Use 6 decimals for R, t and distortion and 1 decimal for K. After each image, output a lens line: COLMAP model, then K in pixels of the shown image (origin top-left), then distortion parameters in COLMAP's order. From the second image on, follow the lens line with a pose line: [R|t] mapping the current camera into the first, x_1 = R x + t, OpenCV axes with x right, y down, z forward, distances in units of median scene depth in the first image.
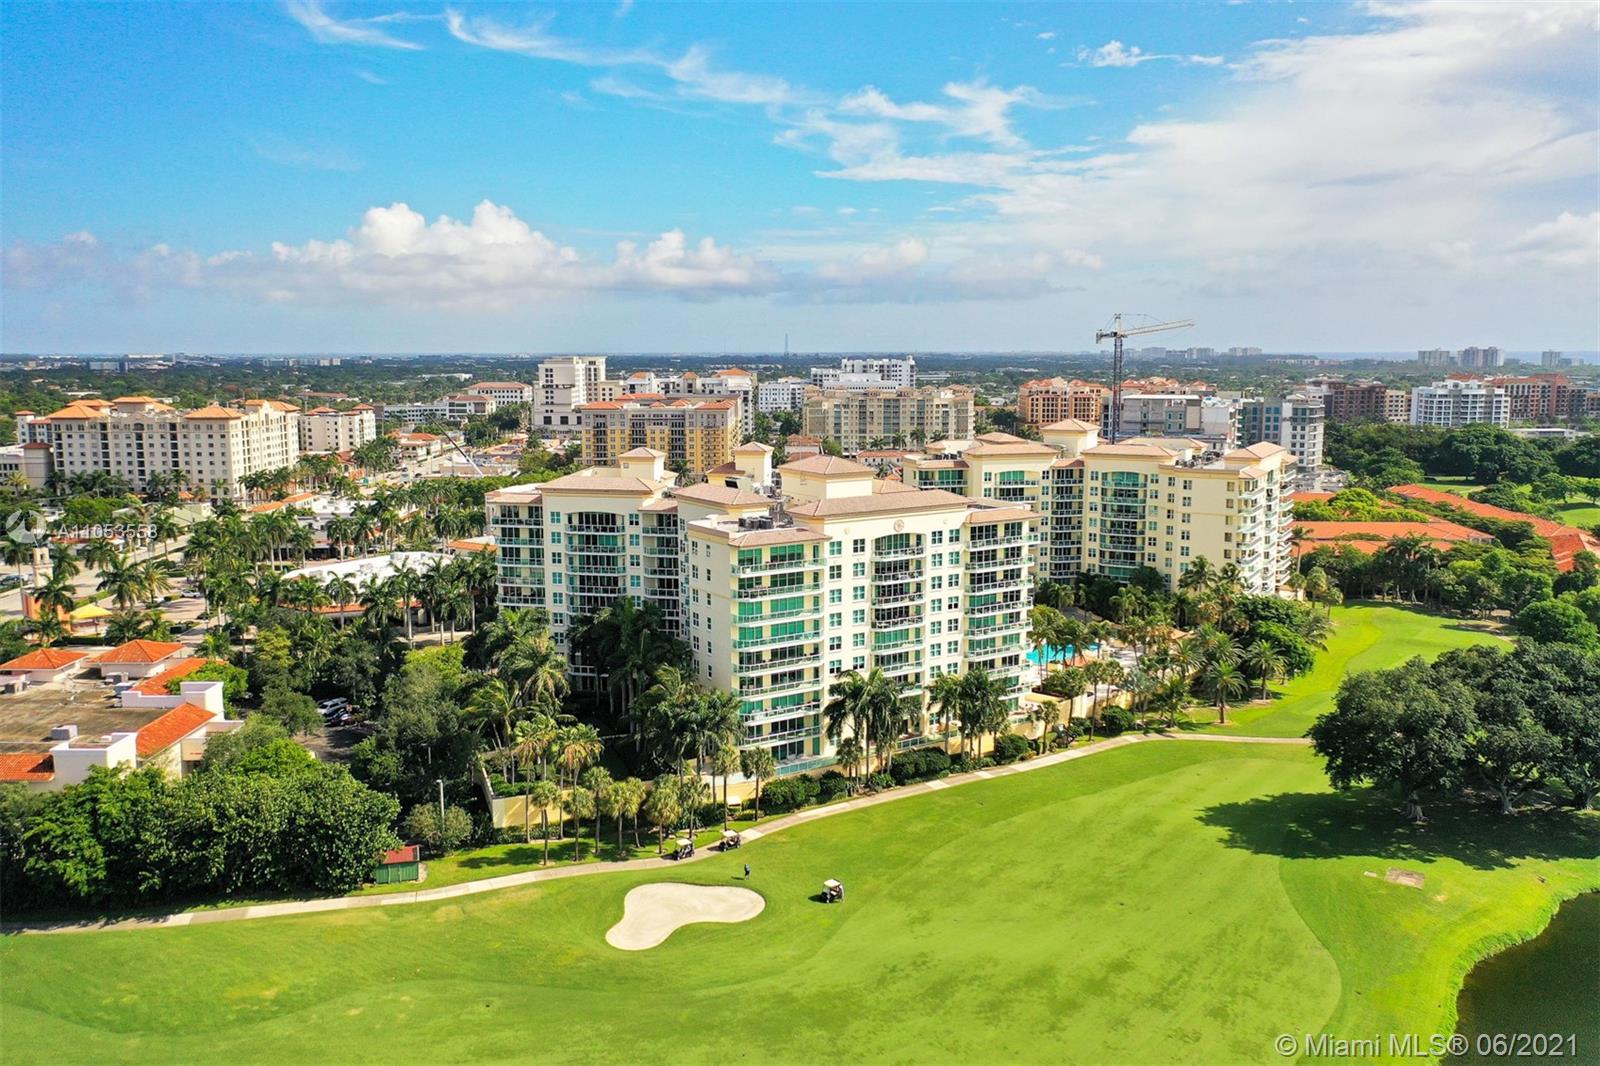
lens RADIAL K [[1267.6, 0, 800.0], [0, 1267.6, 533.0], [0, 0, 1]] dist [0.025119, -0.002319]
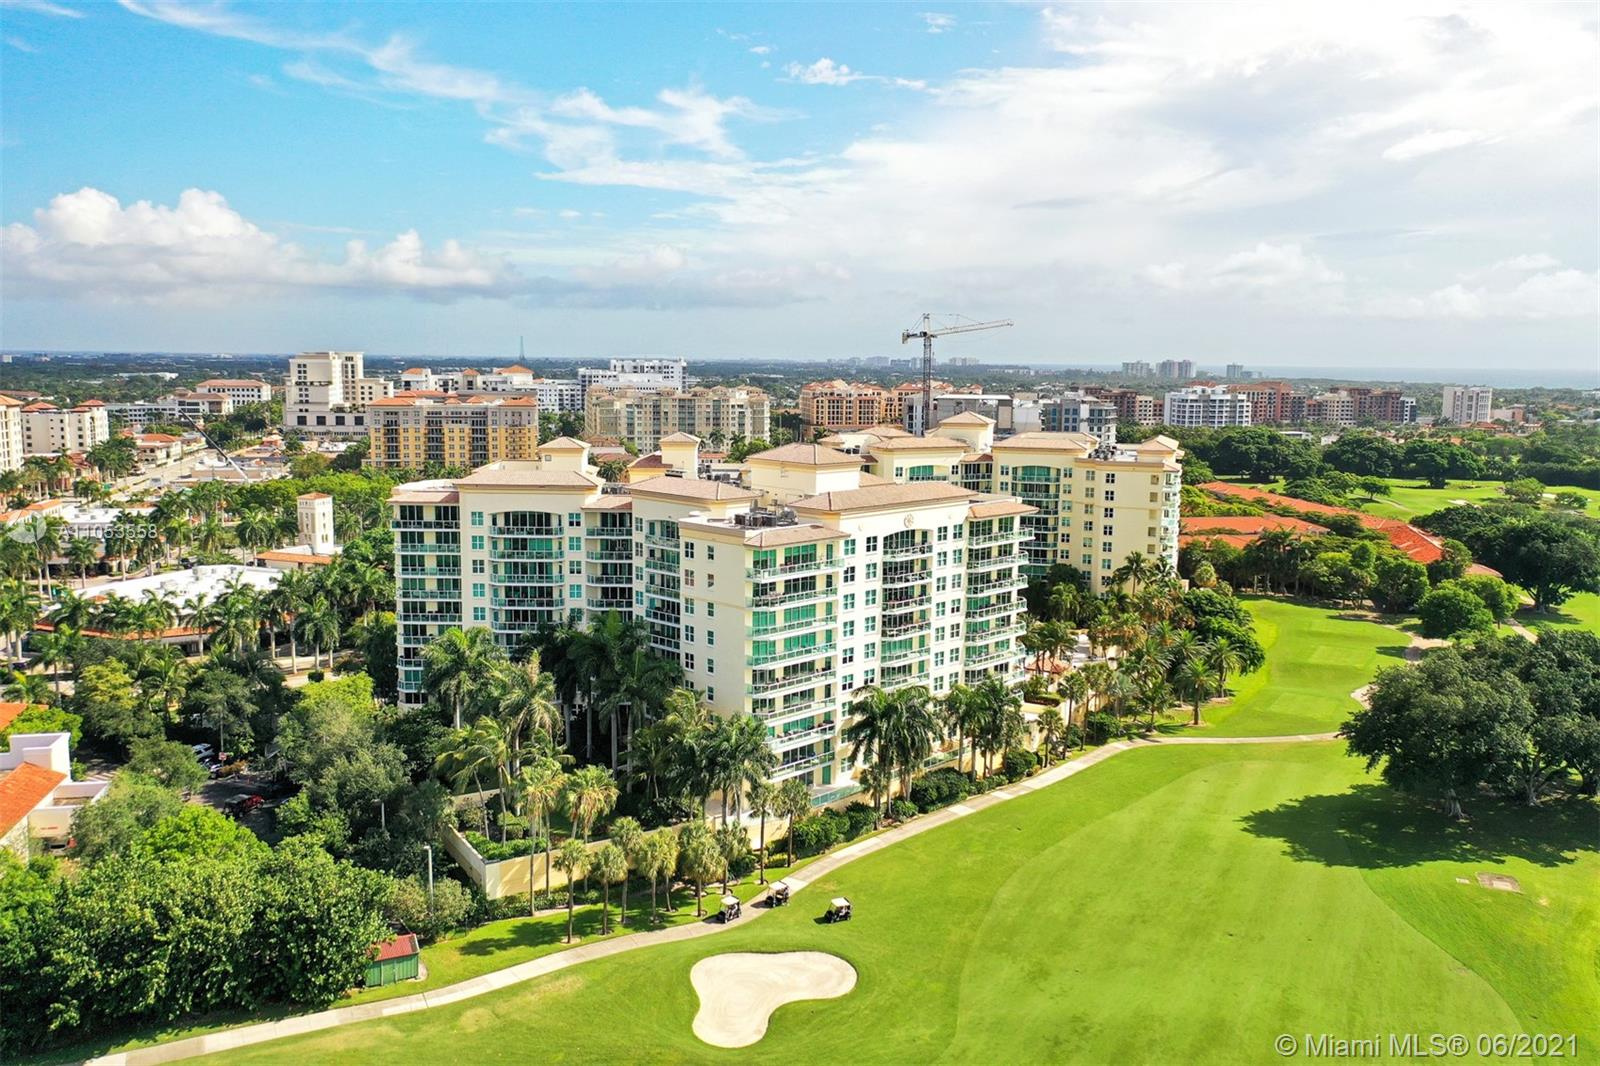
lens RADIAL K [[1260.3, 0, 785.5], [0, 1260.3, 556.7], [0, 0, 1]] dist [0.027066, -0.008911]
pose [[0.977824, -0.019307, 0.208535, -0.166645], [0.016654, 0.999757, 0.014472, 0.004447], [-0.208764, -0.010678, 0.977908, 0.135787]]
